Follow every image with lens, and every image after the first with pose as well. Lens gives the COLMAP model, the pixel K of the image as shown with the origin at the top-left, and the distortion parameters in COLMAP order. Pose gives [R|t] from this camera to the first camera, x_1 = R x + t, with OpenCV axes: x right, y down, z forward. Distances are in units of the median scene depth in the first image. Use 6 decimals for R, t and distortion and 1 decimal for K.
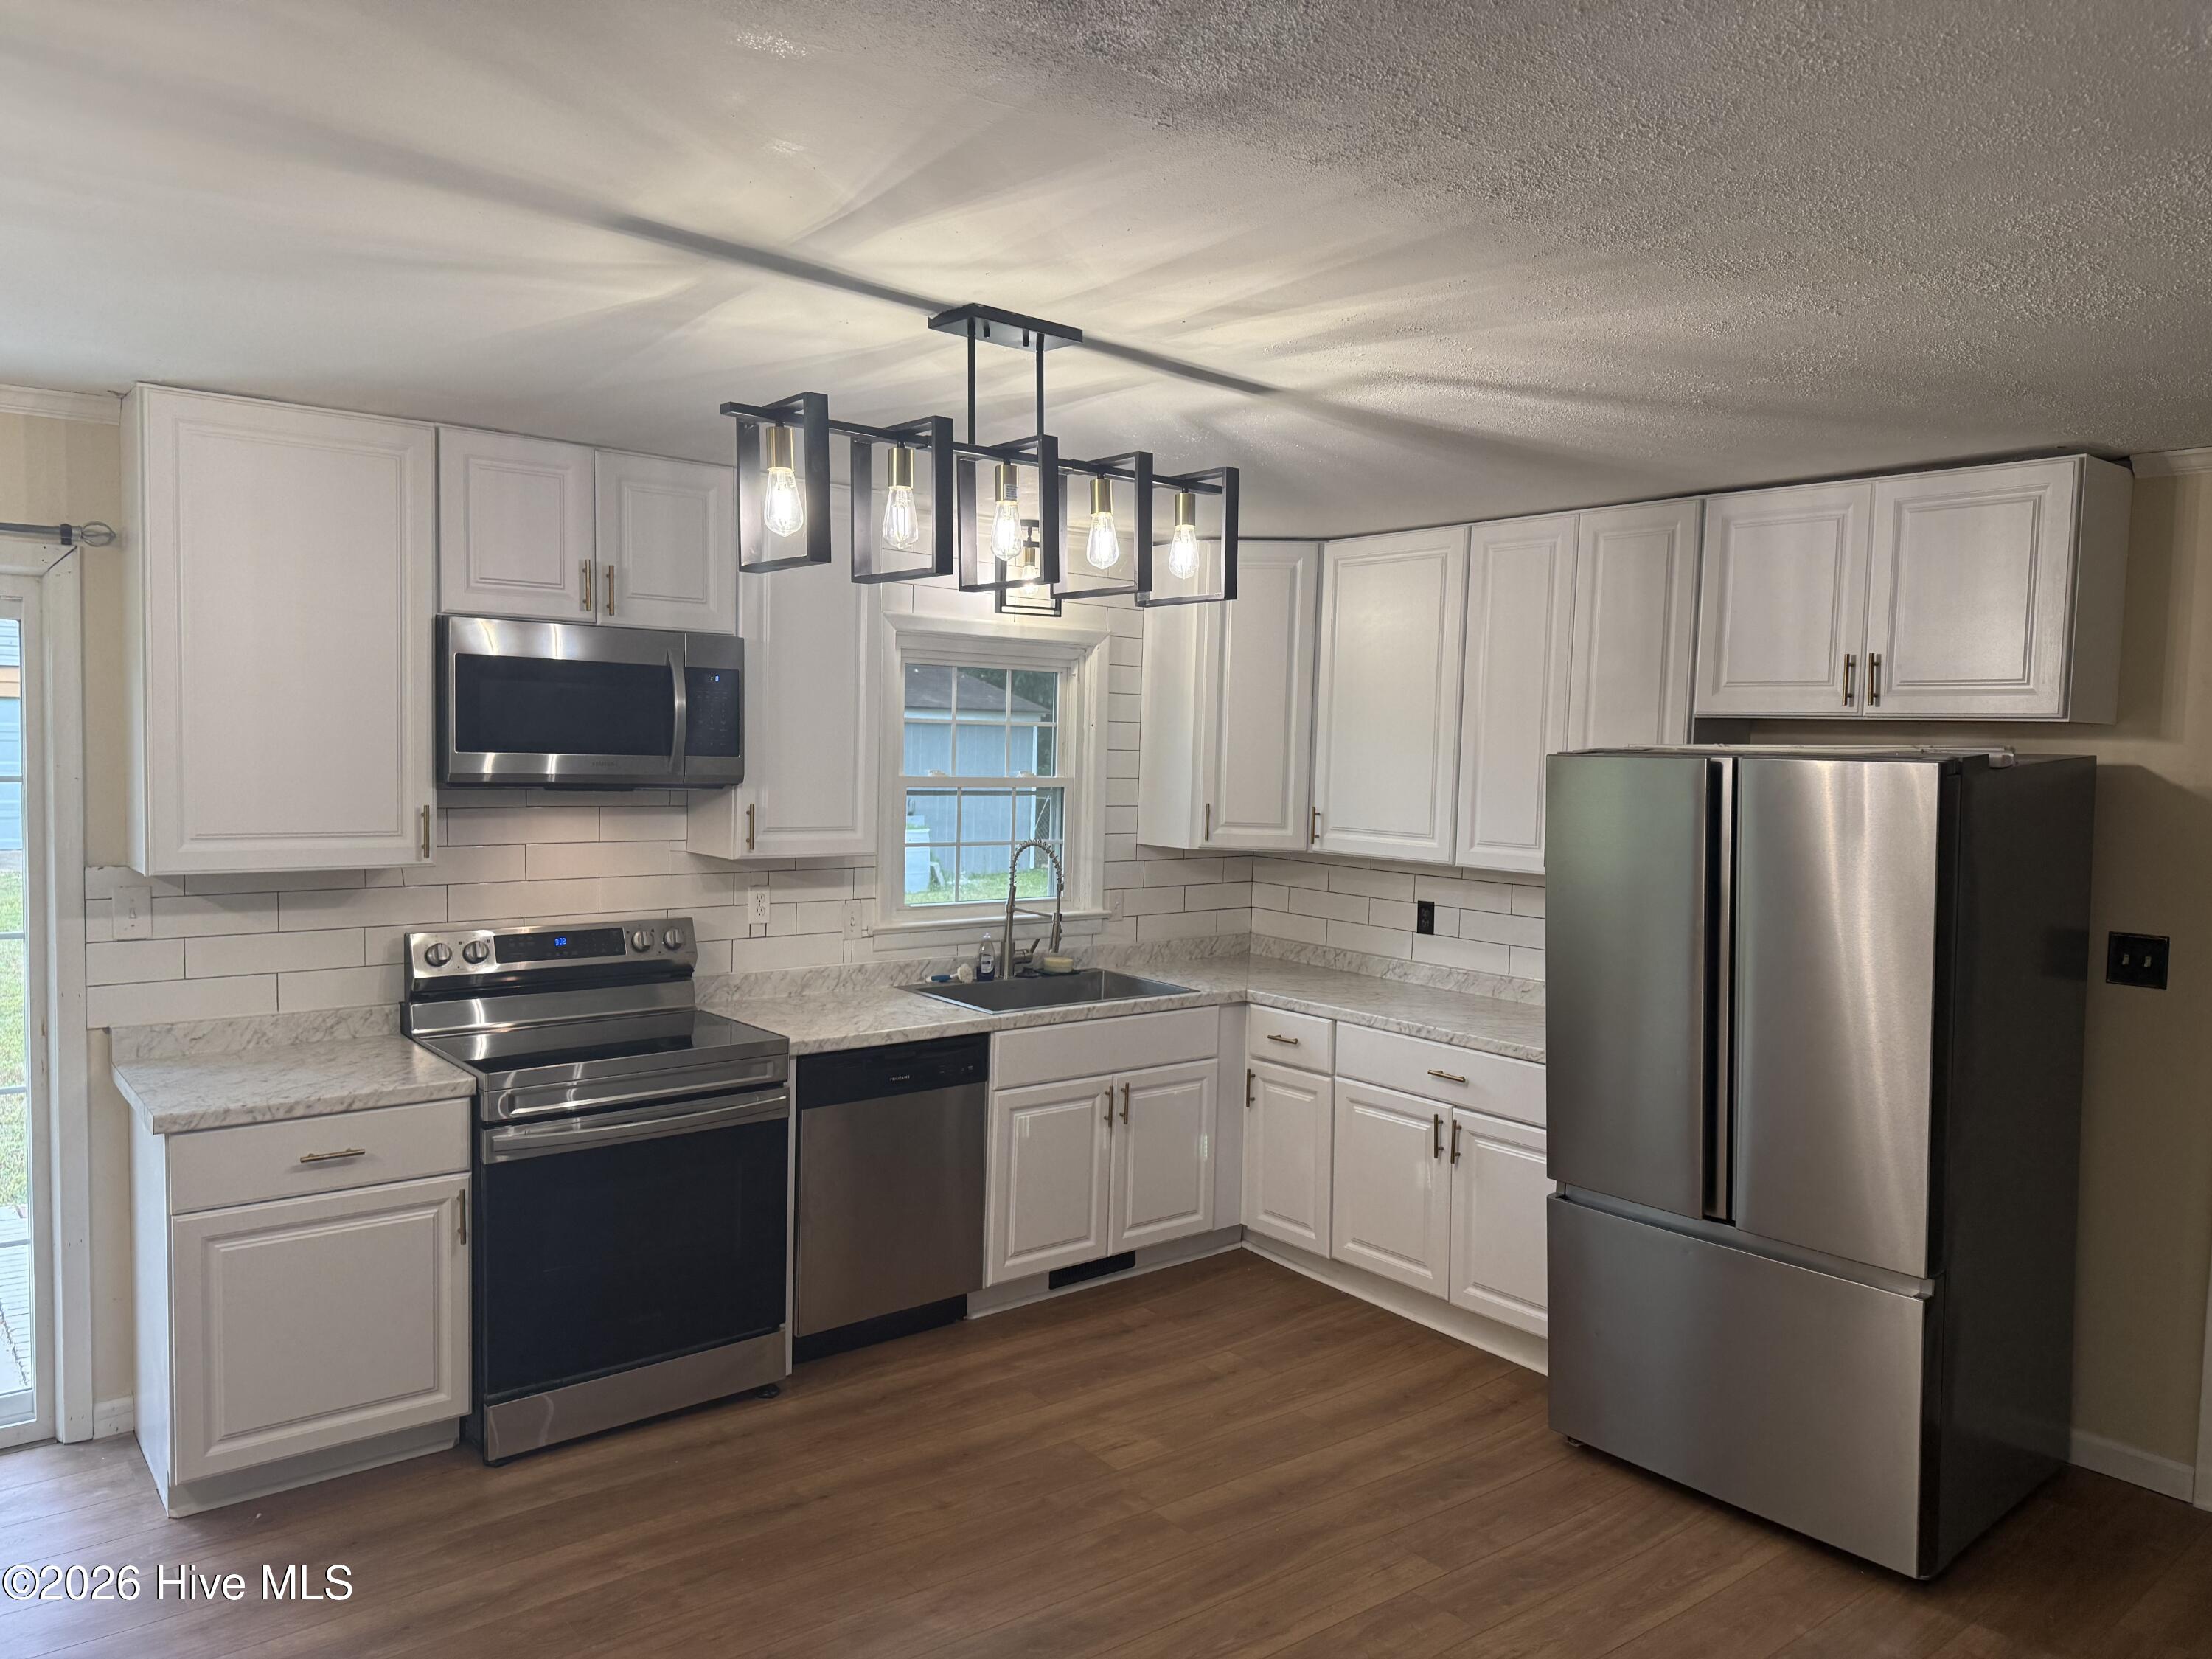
lens RADIAL K [[1545.0, 0, 1093.4], [0, 1545.0, 834.7], [0, 0, 1]] dist [0.037422, -0.046751]
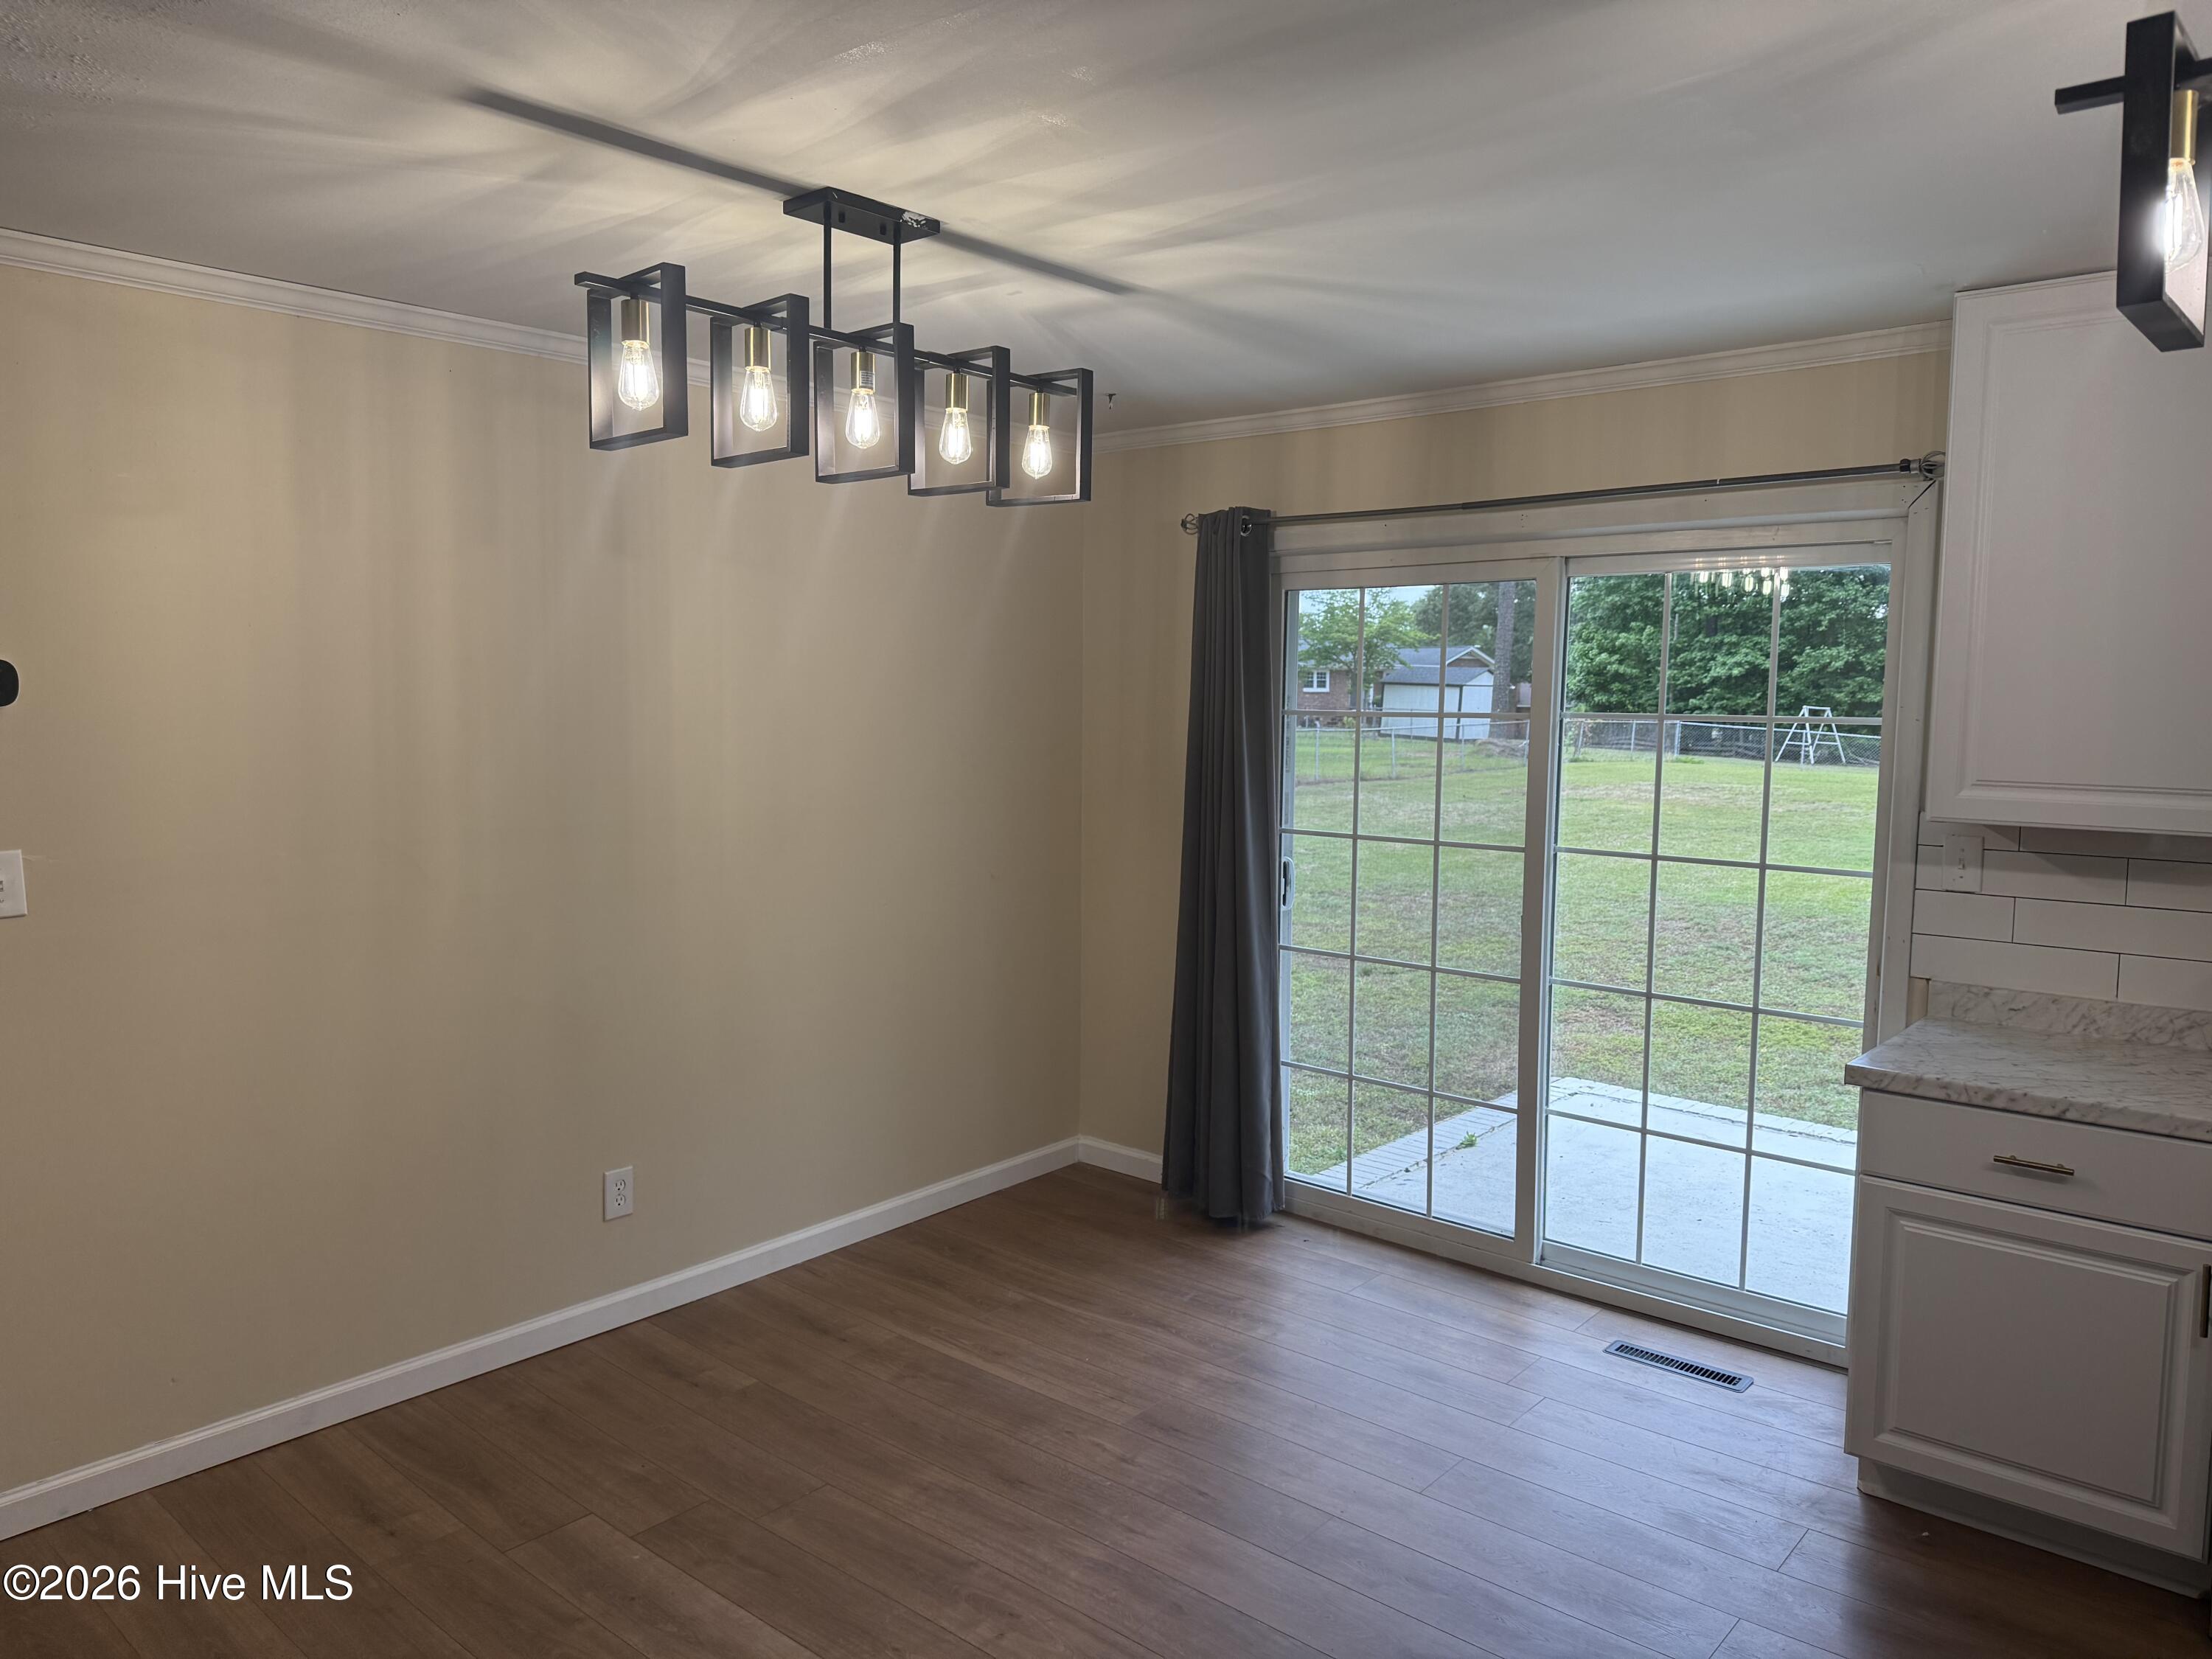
lens RADIAL K [[1545.0, 0, 1093.4], [0, 1545.0, 834.7], [0, 0, 1]] dist [0.037422, -0.046751]
pose [[0.170049, 0.071465, -0.982841, 0.170286], [-0.062487, 0.996142, 0.061621, 0.005847], [0.983452, 0.050936, 0.173859, 0.244801]]
